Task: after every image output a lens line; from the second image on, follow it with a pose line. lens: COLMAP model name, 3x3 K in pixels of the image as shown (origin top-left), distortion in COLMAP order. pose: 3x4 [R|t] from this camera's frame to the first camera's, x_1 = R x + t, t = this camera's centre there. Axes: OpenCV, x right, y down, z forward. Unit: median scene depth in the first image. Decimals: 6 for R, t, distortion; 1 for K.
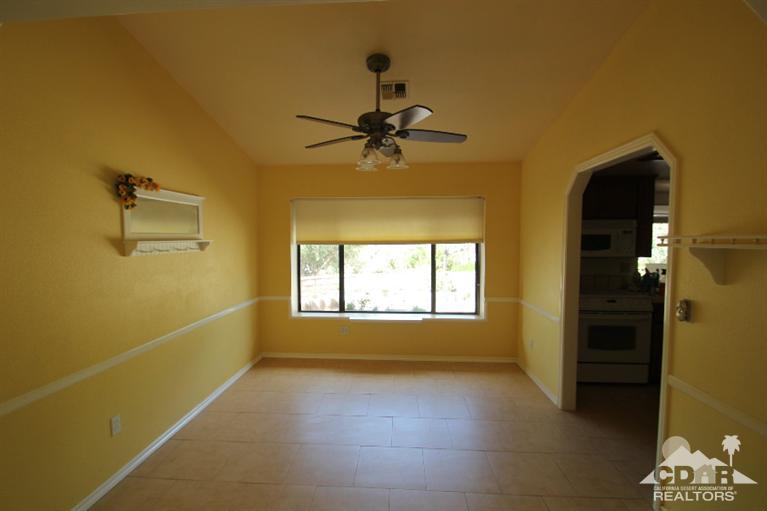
lens RADIAL K [[366.2, 0, 376.2], [0, 366.2, 255.4], [0, 0, 1]] dist [0.020260, 0.000183]
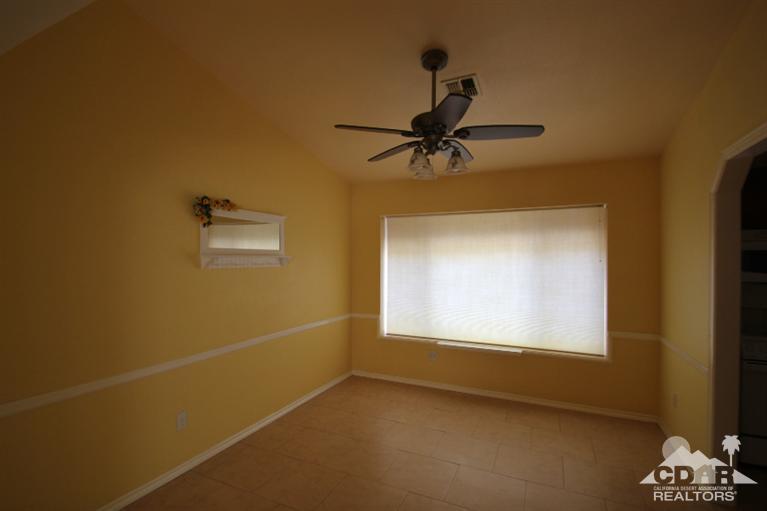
lens RADIAL K [[366.2, 0, 385.7], [0, 366.2, 257.4], [0, 0, 1]] dist [0.020260, 0.000183]
pose [[0.933774, 0.004376, -0.357836, 0.215423], [-0.021726, 0.998774, -0.044479, 0.004115], [0.357203, 0.049308, 0.932724, 0.138660]]
